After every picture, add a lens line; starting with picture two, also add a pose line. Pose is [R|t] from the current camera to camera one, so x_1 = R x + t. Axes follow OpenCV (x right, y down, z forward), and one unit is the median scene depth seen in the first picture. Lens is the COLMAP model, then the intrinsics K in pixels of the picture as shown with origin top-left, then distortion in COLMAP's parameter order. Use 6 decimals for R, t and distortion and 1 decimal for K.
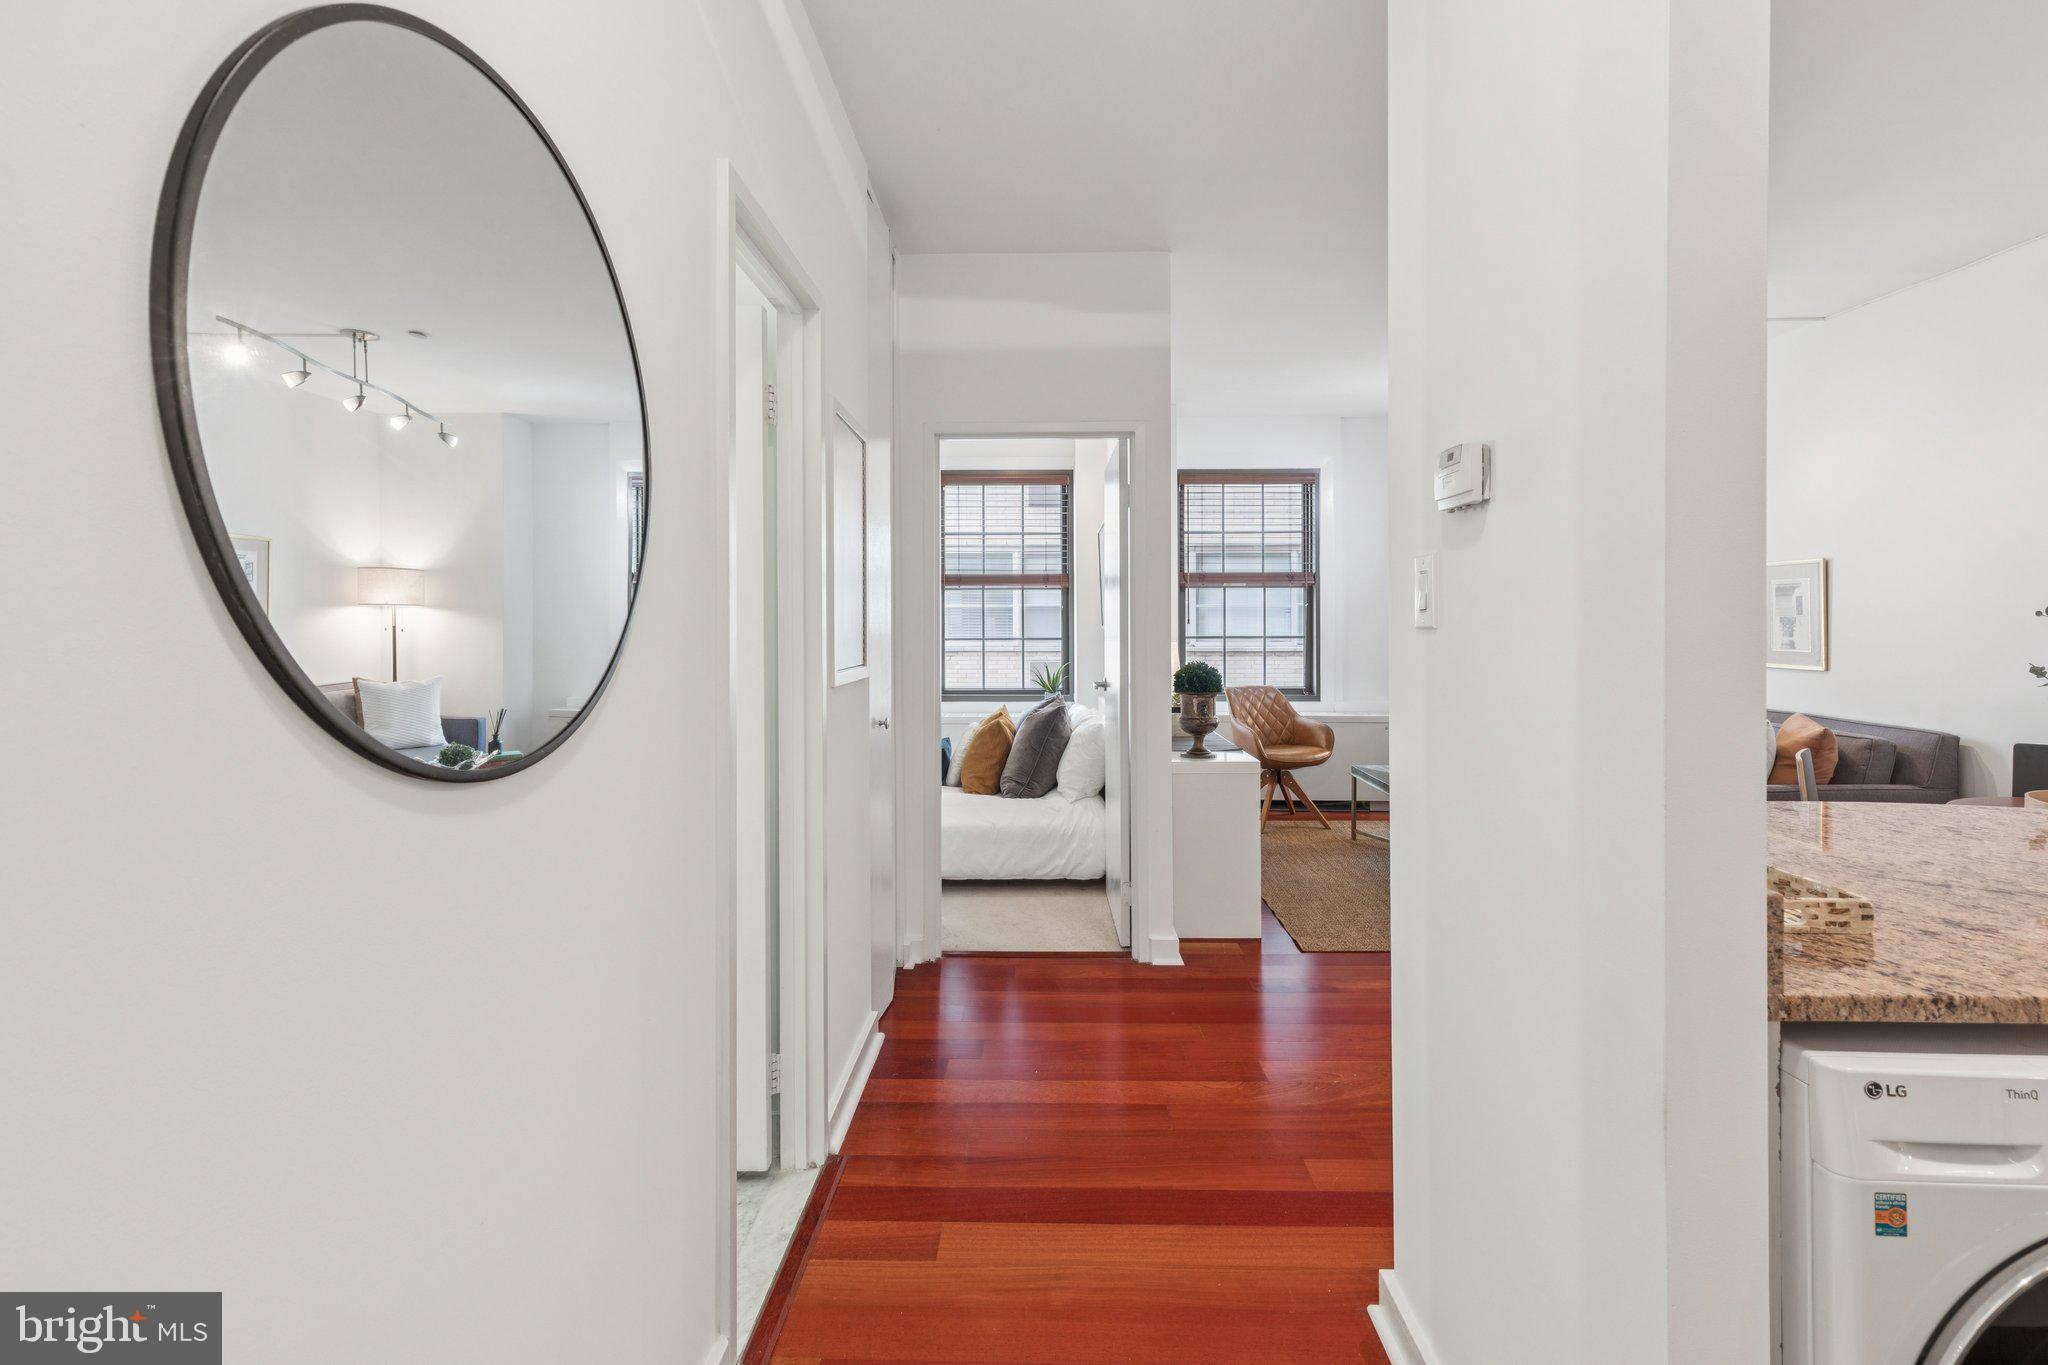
lens RADIAL K [[962.9, 0, 1001.1], [0, 962.9, 614.6], [0, 0, 1]] dist [-0.004660, -0.000835]
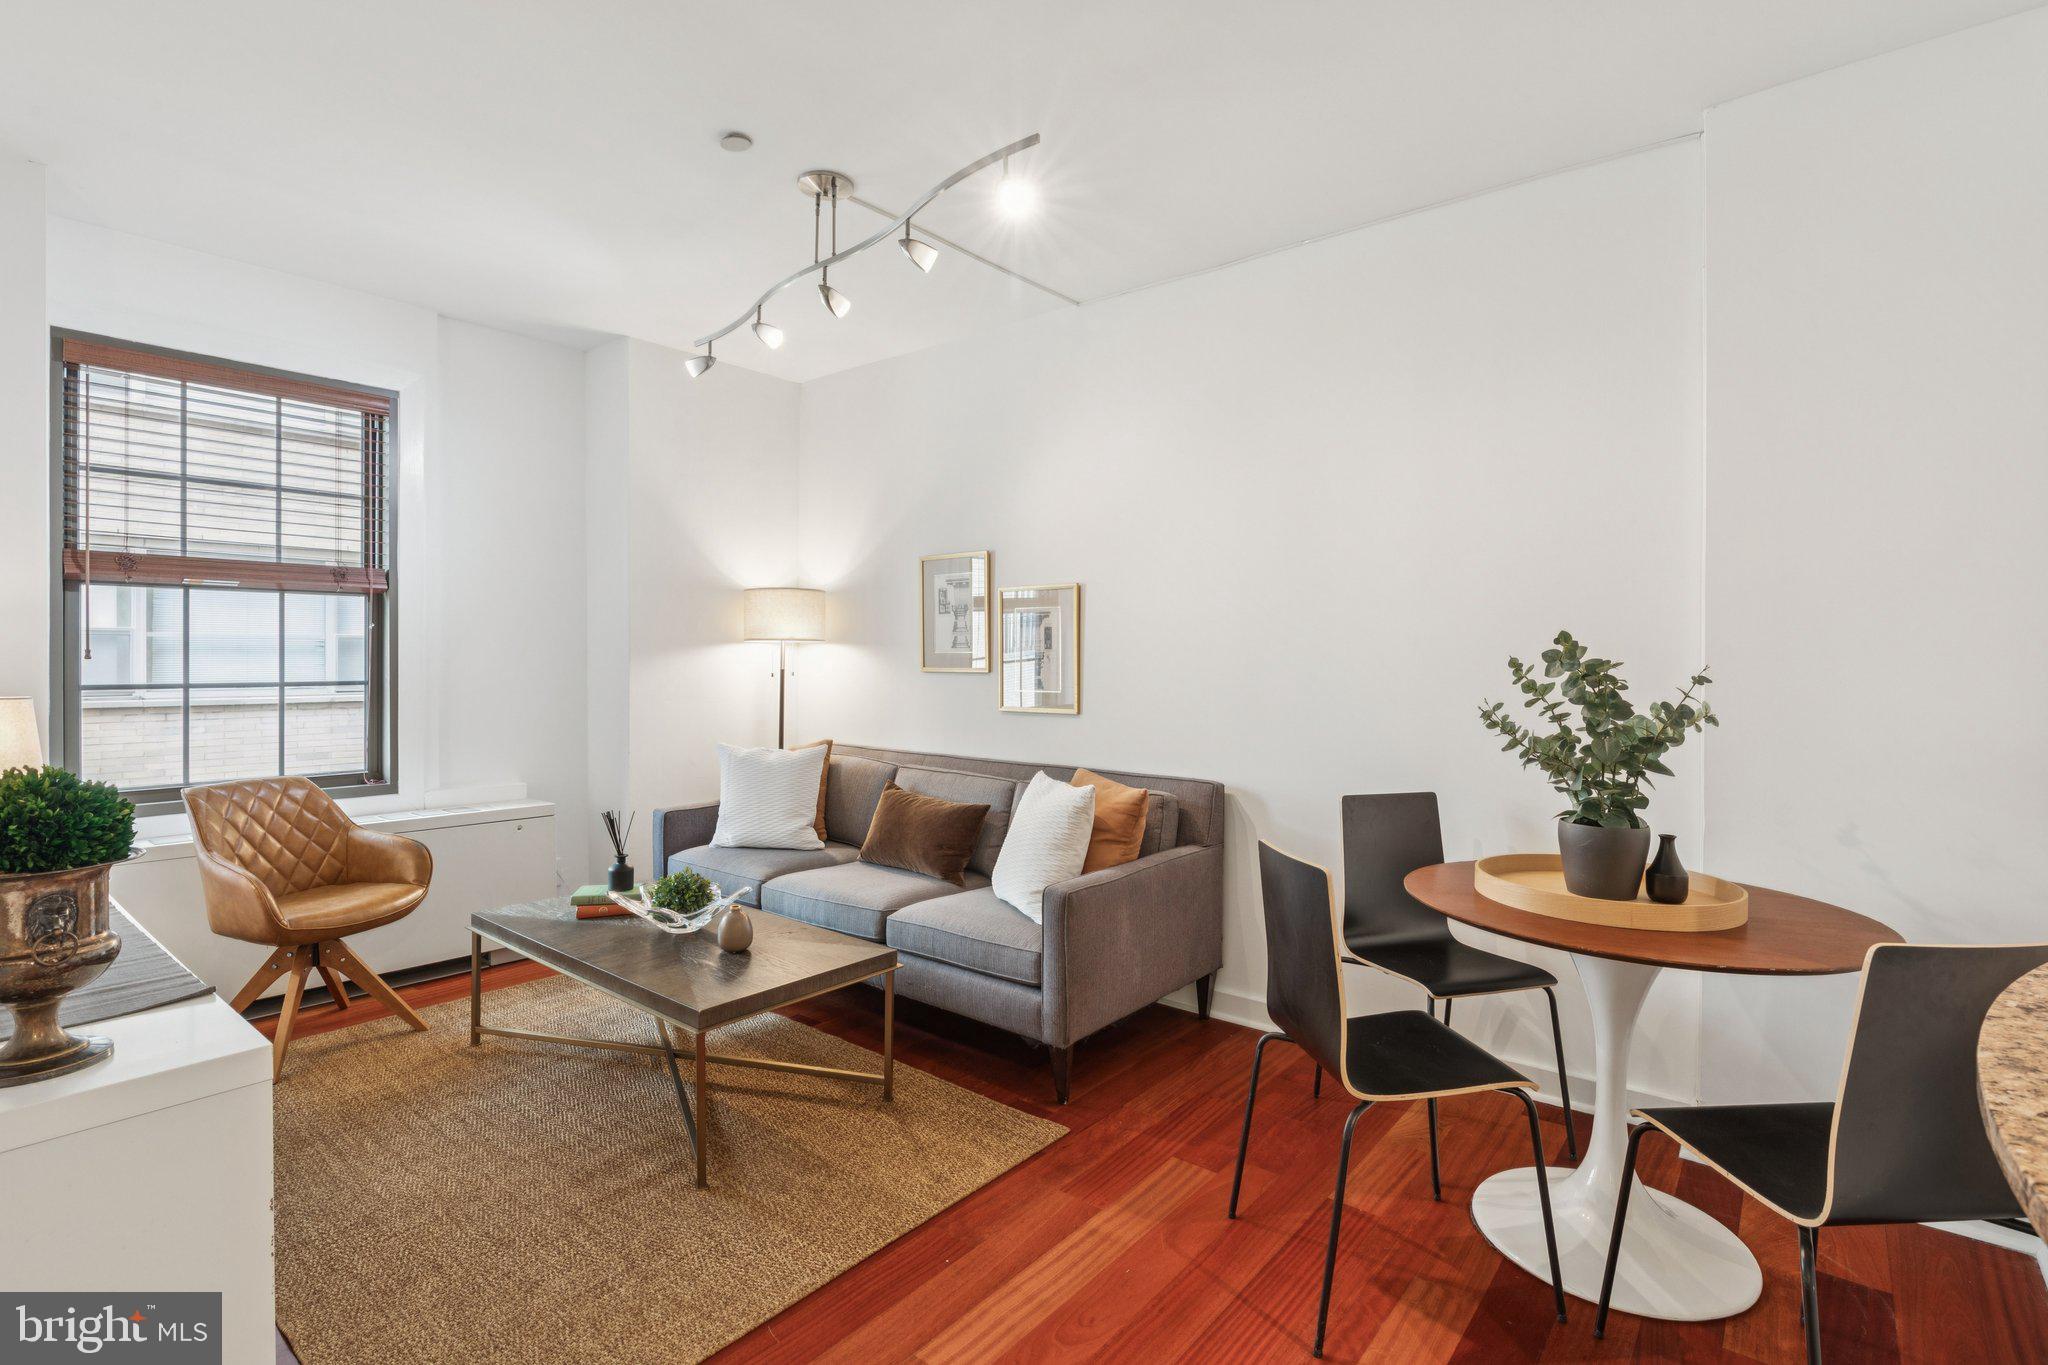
lens RADIAL K [[962.9, 0, 1024.9], [0, 962.9, 665.2], [0, 0, 1]] dist [-0.004660, -0.000835]
pose [[0.600127, -0.000584, 0.799905, 0.100233], [-0.006691, 0.999961, 0.005750, 0.007323], [-0.799877, -0.008803, 0.600099, 0.369120]]
